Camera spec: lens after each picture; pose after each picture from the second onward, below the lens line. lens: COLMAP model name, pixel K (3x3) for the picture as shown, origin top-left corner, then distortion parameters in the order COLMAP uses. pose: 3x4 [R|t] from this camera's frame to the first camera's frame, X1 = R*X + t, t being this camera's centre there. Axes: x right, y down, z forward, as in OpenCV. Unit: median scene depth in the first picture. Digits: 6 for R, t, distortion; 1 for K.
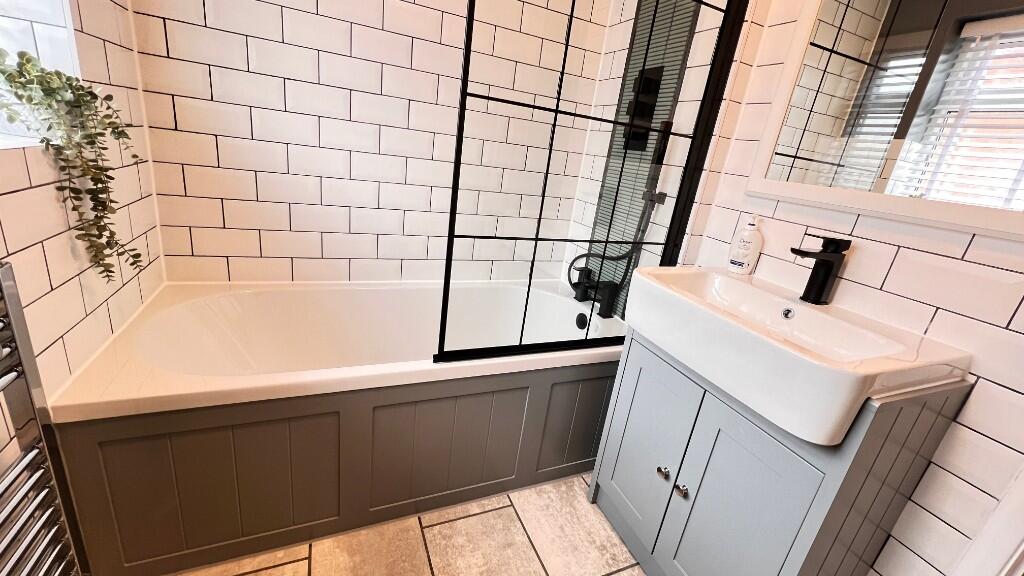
lens RADIAL K [[411.2, 0, 513.6], [0, 411.2, 285.3], [0, 0, 1]] dist [-0.010077, 0.000096]
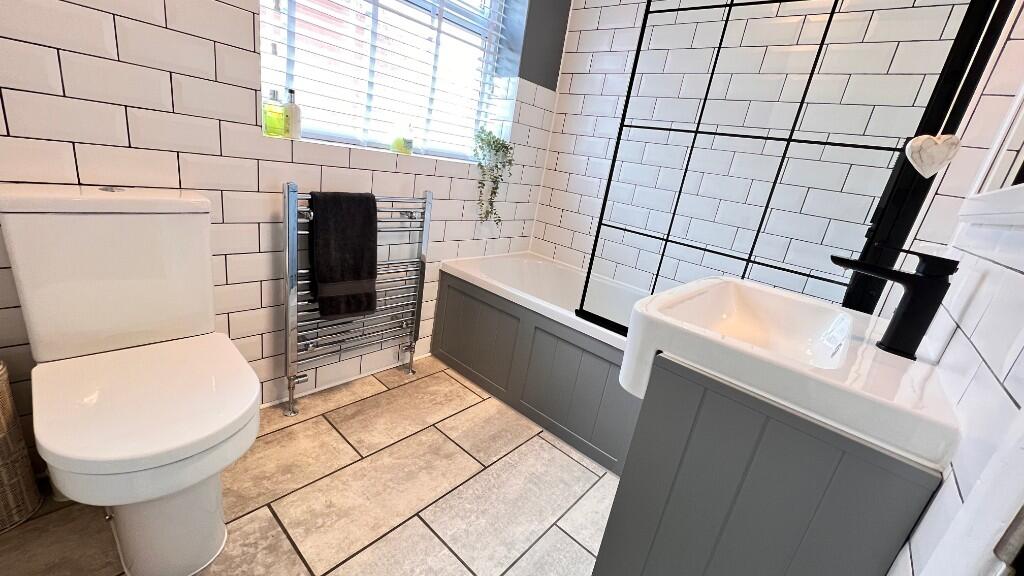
lens RADIAL K [[411.2, 0, 510.1], [0, 411.2, 288.0], [0, 0, 1]] dist [-0.010077, 0.000096]
pose [[0.429329, 0.205961, -0.879350, 0.928371], [-0.378898, 0.924897, 0.031638, 0.145651], [0.819825, 0.319601, 0.475123, 0.131508]]
